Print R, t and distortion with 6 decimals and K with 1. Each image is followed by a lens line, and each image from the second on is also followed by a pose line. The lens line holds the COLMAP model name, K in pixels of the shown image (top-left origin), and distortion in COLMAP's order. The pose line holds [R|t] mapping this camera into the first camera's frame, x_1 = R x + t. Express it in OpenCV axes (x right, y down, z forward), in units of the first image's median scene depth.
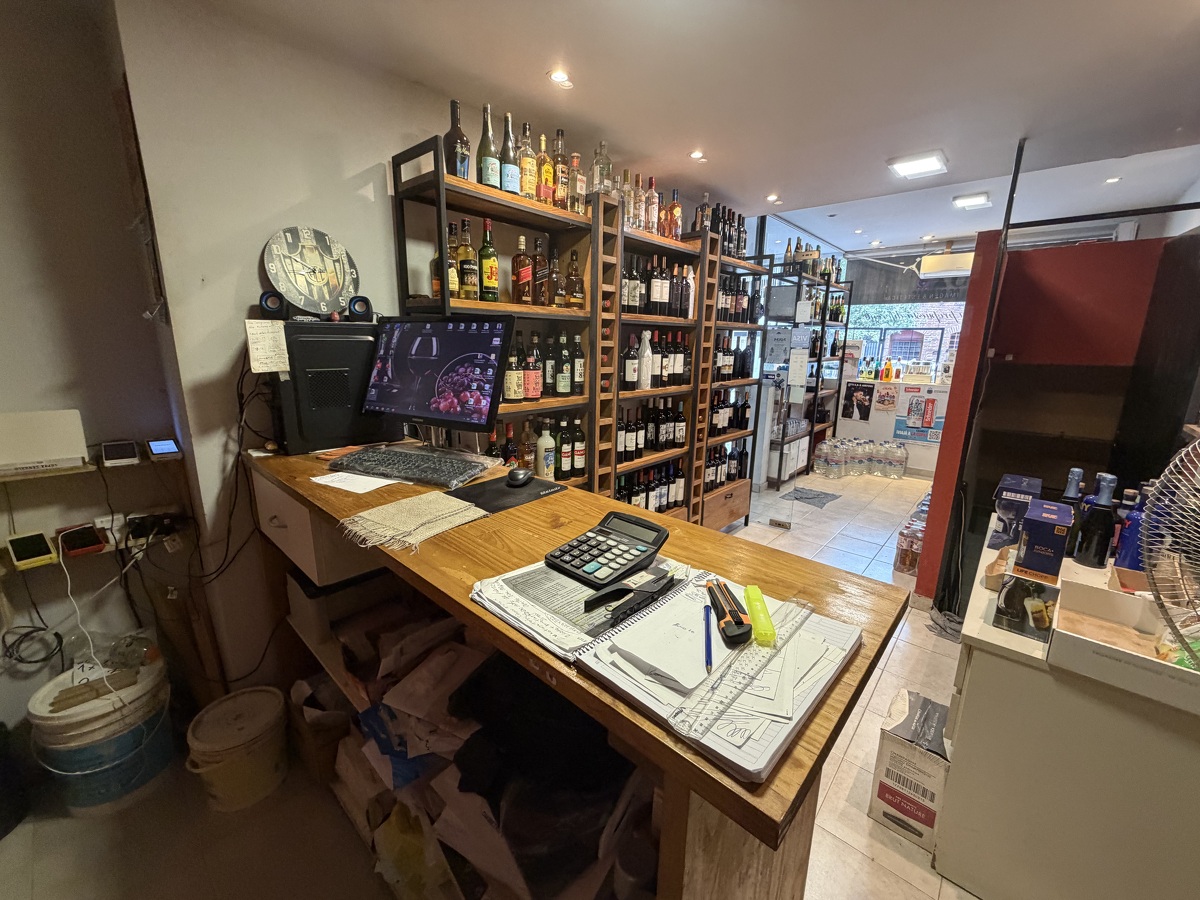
lens RADIAL K [[477.9, 0, 597.7], [0, 477.9, 449.0], [0, 0, 1]] dist [0.001240, 0.000568]
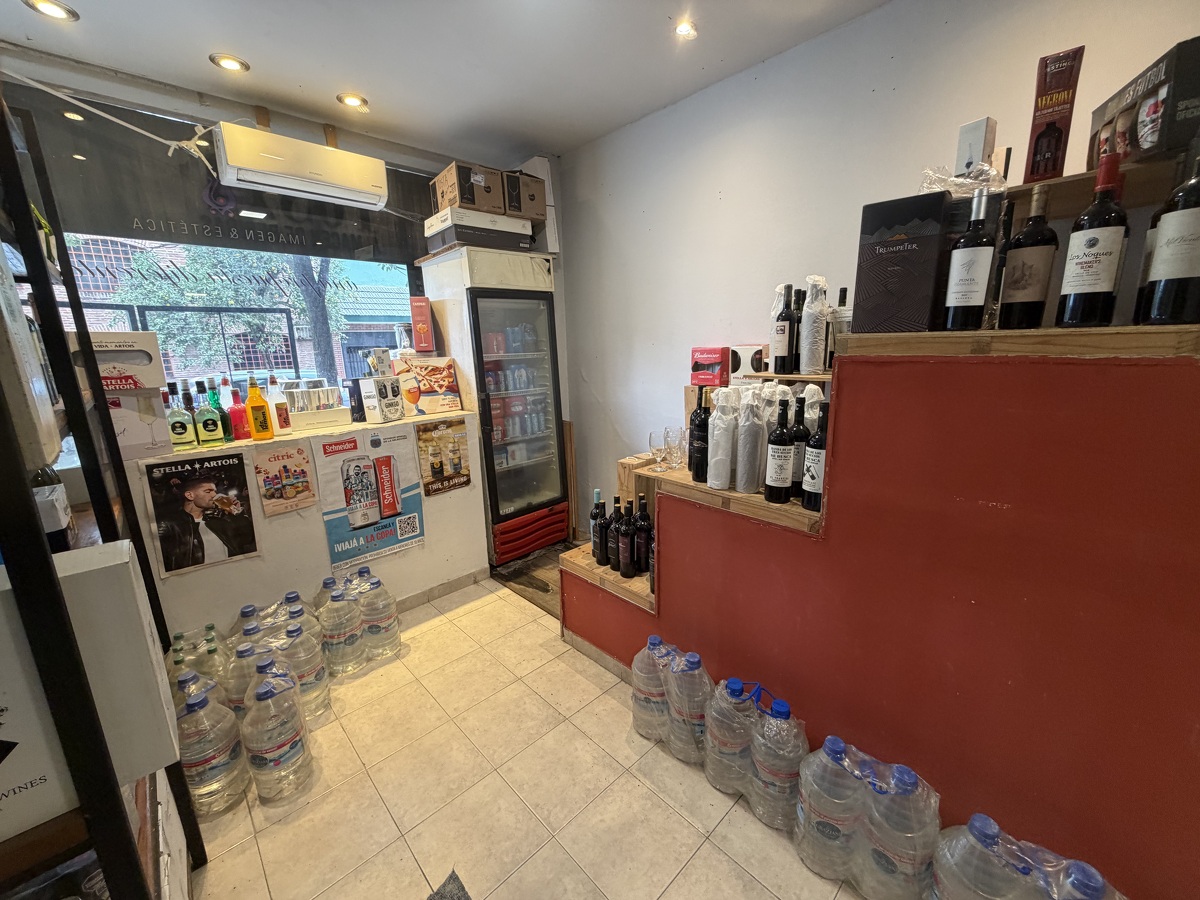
lens RADIAL K [[477.9, 0, 599.2], [0, 477.9, 449.0], [0, 0, 1]] dist [0.001240, 0.000568]
pose [[0.078557, -0.232765, 0.969355, 0.250448], [0.247254, 0.946528, 0.207246, -0.145619], [-0.965761, 0.223396, 0.131908, 0.685775]]
